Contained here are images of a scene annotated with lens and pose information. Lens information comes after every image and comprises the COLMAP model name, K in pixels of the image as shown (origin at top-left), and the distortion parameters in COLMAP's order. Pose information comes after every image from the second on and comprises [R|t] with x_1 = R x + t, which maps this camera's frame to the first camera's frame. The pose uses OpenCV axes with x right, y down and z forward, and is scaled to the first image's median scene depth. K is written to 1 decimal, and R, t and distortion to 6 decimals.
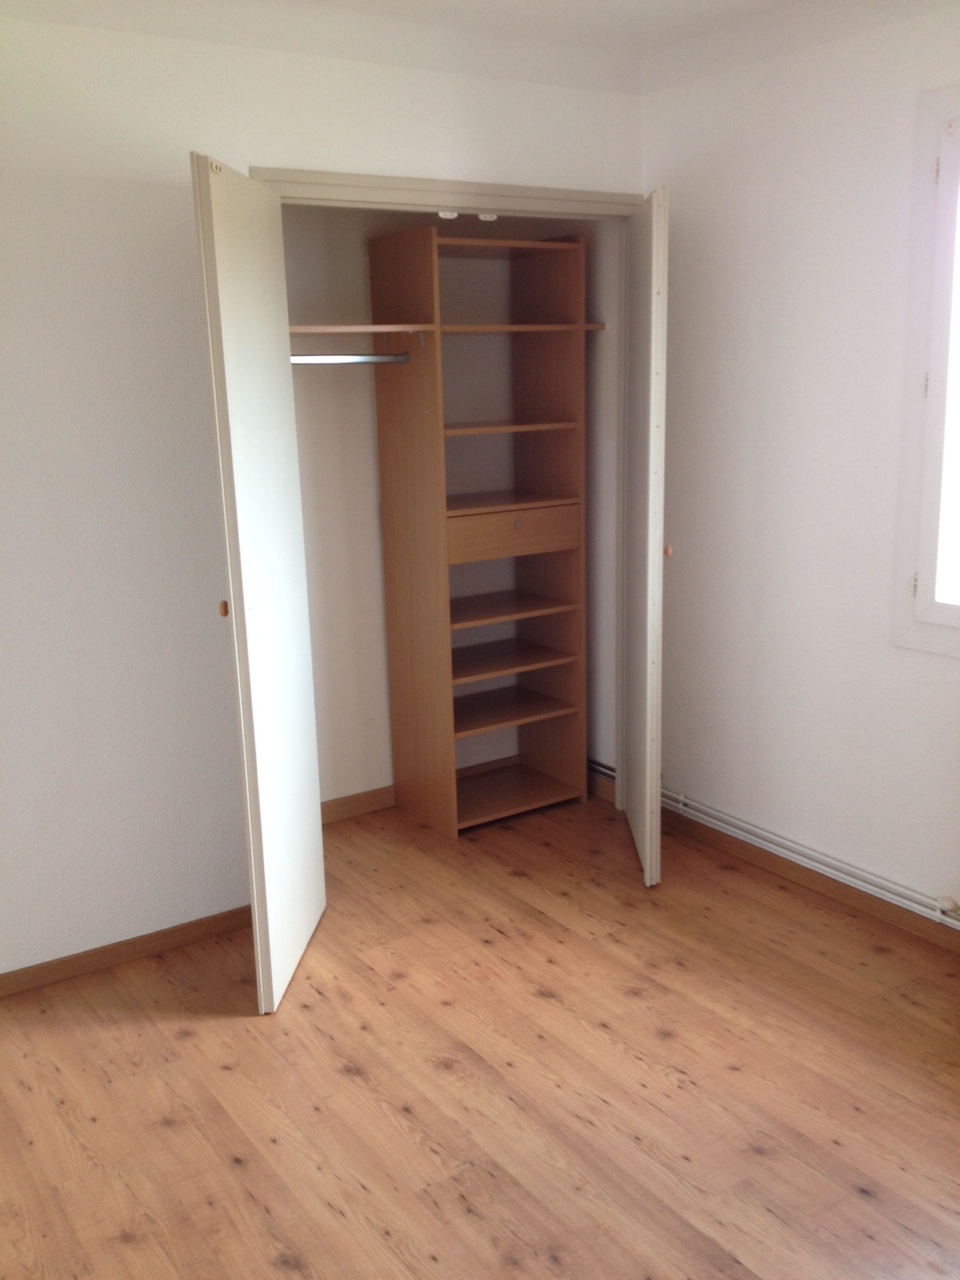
lens RADIAL K [[1199.1, 0, 483.3], [0, 1199.1, 639.1], [0, 0, 1]] dist [0.014208, 0.000000]
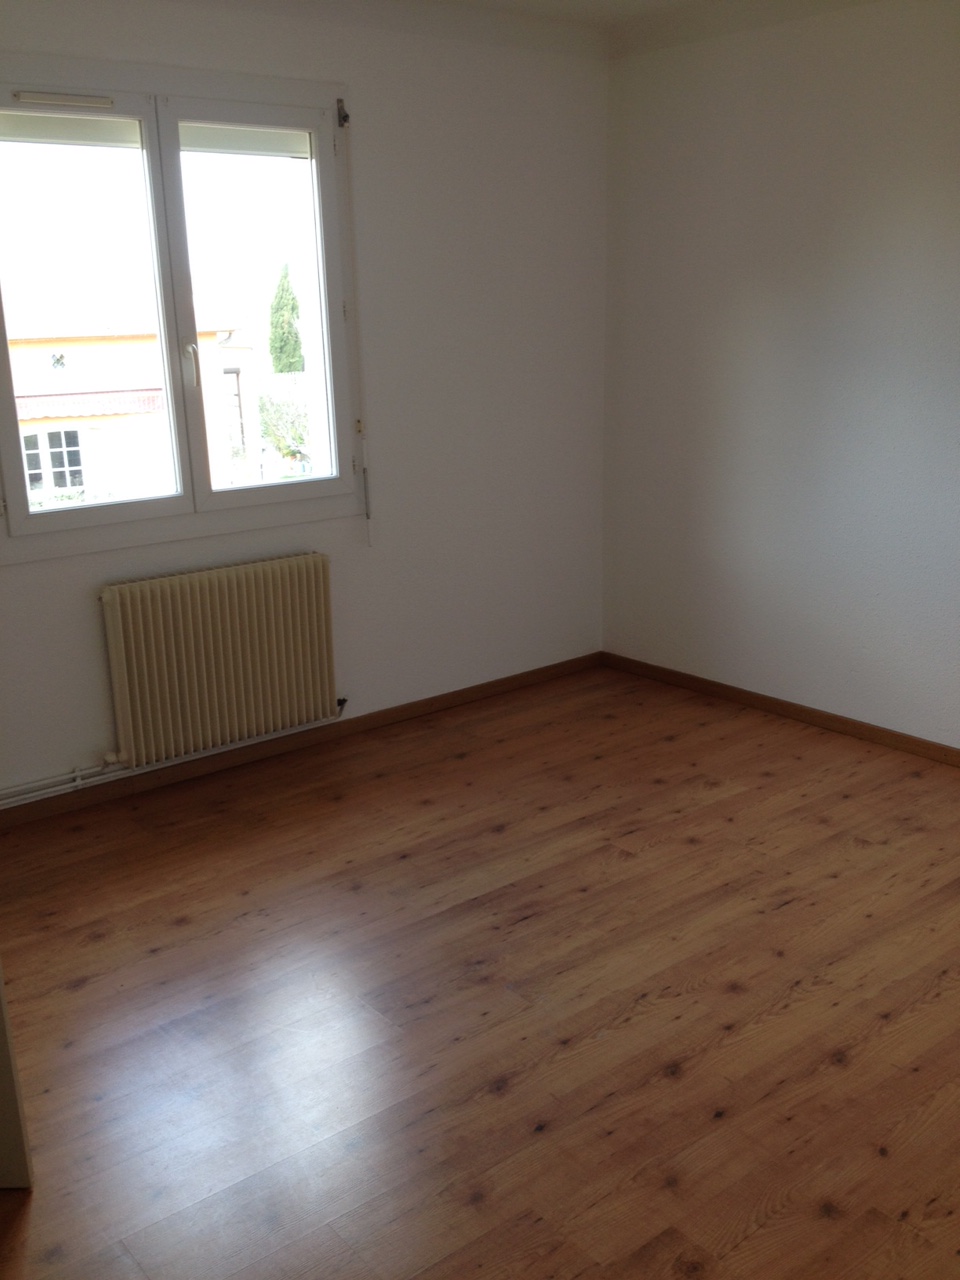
lens RADIAL K [[1199.1, 0, 482.9], [0, 1199.1, 641.4], [0, 0, 1]] dist [0.014208, 0.000000]
pose [[-0.054561, -0.257357, 0.964775, -0.783324], [0.249838, 0.931962, 0.262733, -0.112784], [-0.966749, 0.255372, 0.013448, 0.617138]]
